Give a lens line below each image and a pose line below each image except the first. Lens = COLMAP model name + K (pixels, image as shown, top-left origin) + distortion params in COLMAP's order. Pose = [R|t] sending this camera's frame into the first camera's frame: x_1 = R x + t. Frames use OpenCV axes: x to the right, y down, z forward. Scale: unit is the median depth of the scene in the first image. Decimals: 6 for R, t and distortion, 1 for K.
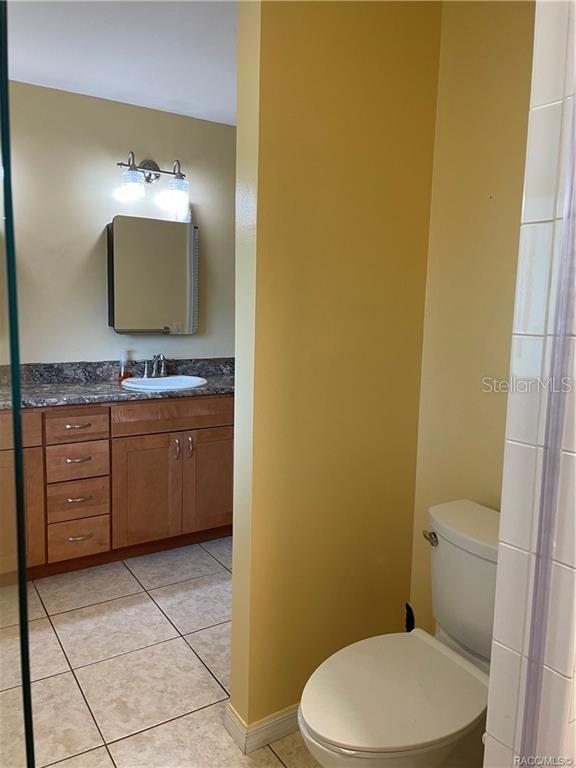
lens RADIAL K [[585.3, 0, 288.1], [0, 585.3, 378.1], [0, 0, 1]] dist [0.098278, -0.118657]
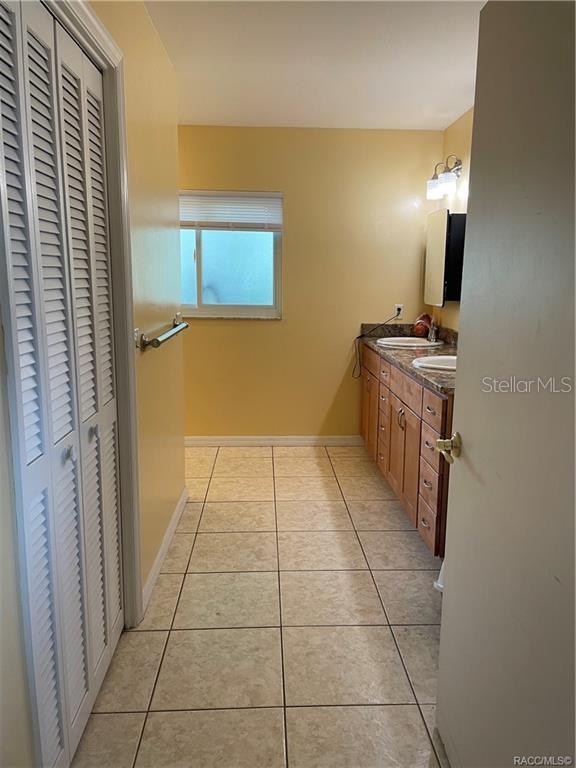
lens RADIAL K [[585.3, 0, 288.1], [0, 585.3, 378.1], [0, 0, 1]] dist [0.098278, -0.118657]
pose [[-0.505901, 0.116425, -0.854698, 0.883769], [-0.141146, 0.966322, 0.215175, -0.159918], [0.850965, 0.229494, -0.472431, 1.420358]]
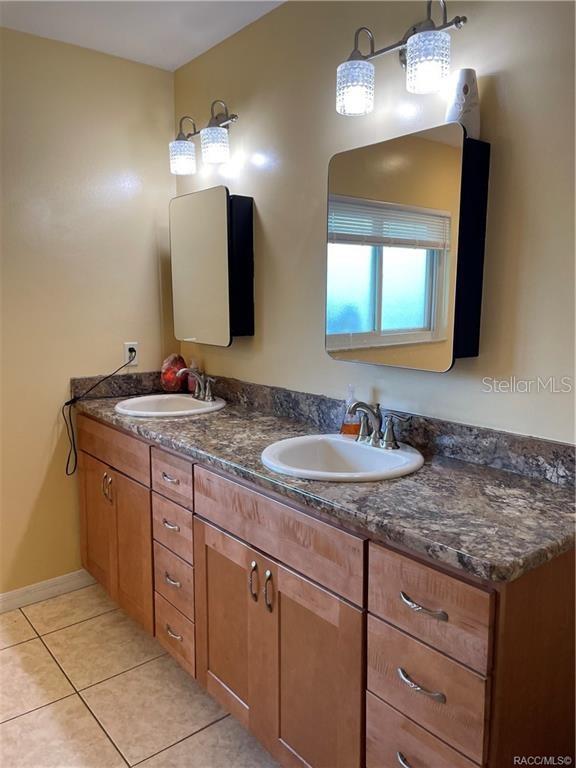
lens RADIAL K [[585.3, 0, 288.1], [0, 585.3, 378.1], [0, 0, 1]] dist [0.098278, -0.118657]
pose [[0.101518, 0.105332, -0.989242, 0.342224], [-0.134498, 0.986703, 0.091259, -0.117442], [0.985700, 0.123787, 0.114335, 1.024226]]
